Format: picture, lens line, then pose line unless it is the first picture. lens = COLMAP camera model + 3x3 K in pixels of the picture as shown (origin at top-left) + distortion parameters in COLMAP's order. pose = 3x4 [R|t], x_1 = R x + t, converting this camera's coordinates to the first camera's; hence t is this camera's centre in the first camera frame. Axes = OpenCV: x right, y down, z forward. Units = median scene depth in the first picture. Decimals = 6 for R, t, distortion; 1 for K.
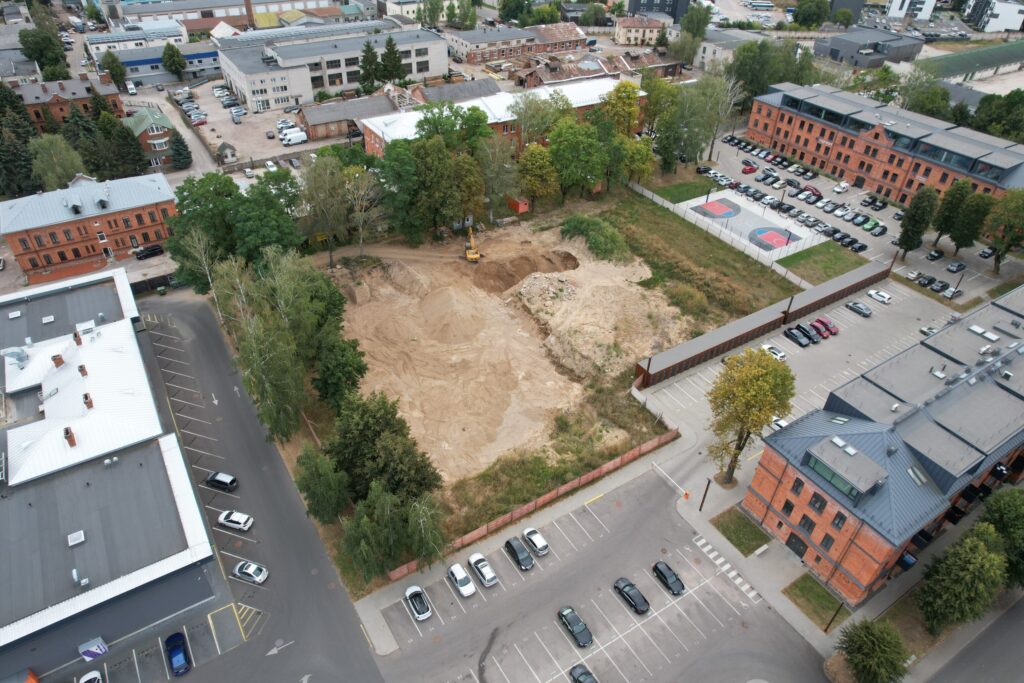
lens RADIAL K [[643.2, 0, 512.0], [0, 643.2, 341.5], [0, 0, 1]] dist [-0.021266, 0.002184]
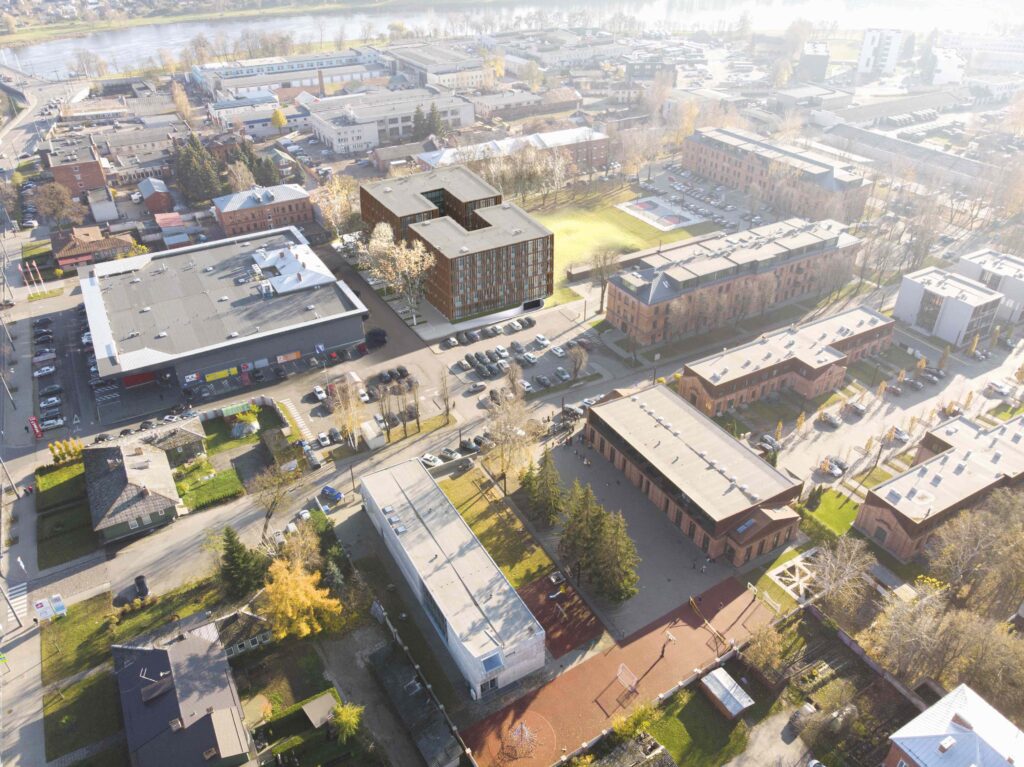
lens RADIAL K [[752.0, 0, 512.0], [0, 752.0, 383.5], [0, 0, 1]] dist [0.002251, -0.001613]
pose [[0.998264, 0.003284, -0.058800, 0.083932], [-0.007858, 0.996943, -0.077732, 0.275778], [0.058365, 0.078059, 0.995239, -0.601668]]
